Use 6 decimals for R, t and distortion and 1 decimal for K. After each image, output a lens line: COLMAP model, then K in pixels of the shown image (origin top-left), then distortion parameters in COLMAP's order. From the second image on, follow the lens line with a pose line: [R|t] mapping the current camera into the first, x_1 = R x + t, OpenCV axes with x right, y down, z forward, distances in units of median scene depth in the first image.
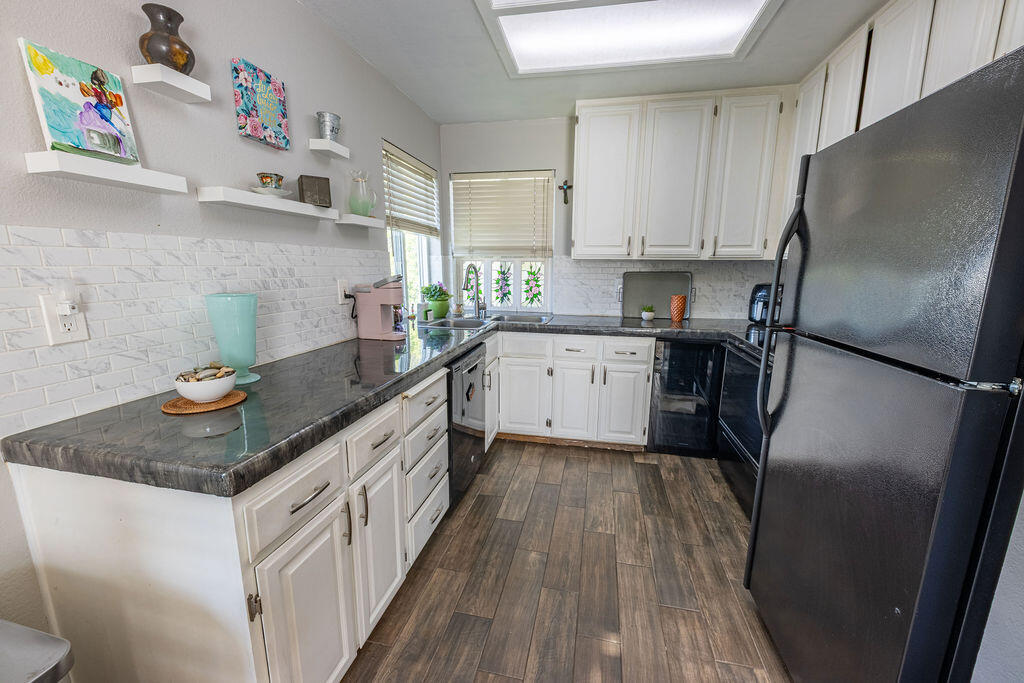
lens RADIAL K [[399.9, 0, 516.7], [0, 399.9, 344.0], [0, 0, 1]] dist [-0.000959, -0.000470]
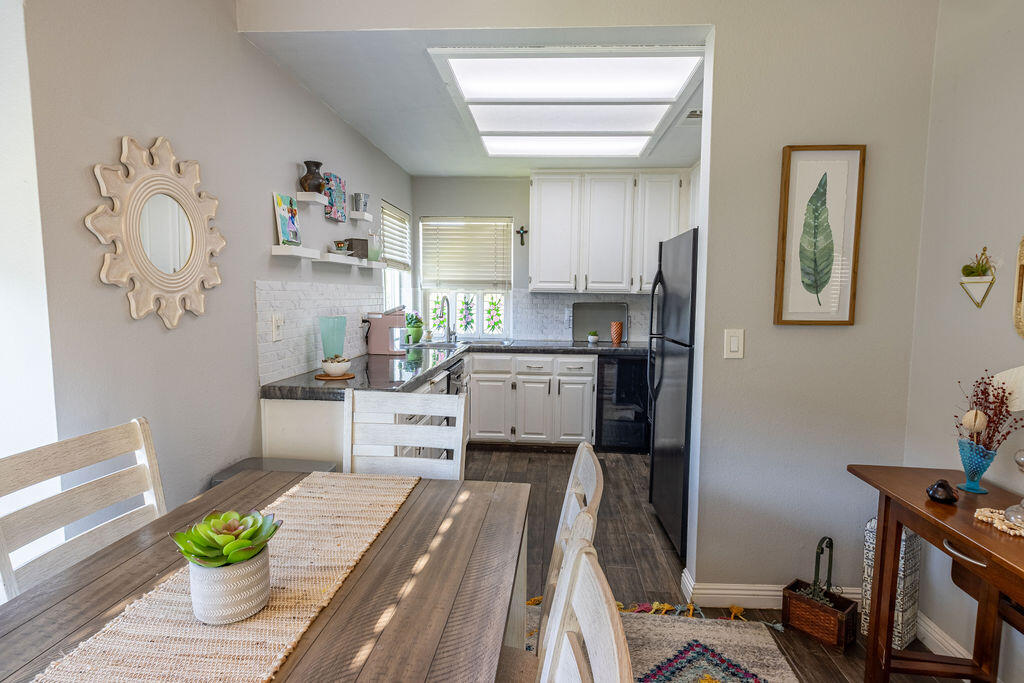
lens RADIAL K [[546.2, 0, 512.0], [0, 546.2, 341.5], [0, 0, 1]] dist [-0.000503, -0.000037]
pose [[0.991881, -0.007325, 0.126961, -0.121698], [0.020416, 0.994563, -0.102117, 0.099973], [-0.125523, 0.103880, 0.986637, -0.589270]]
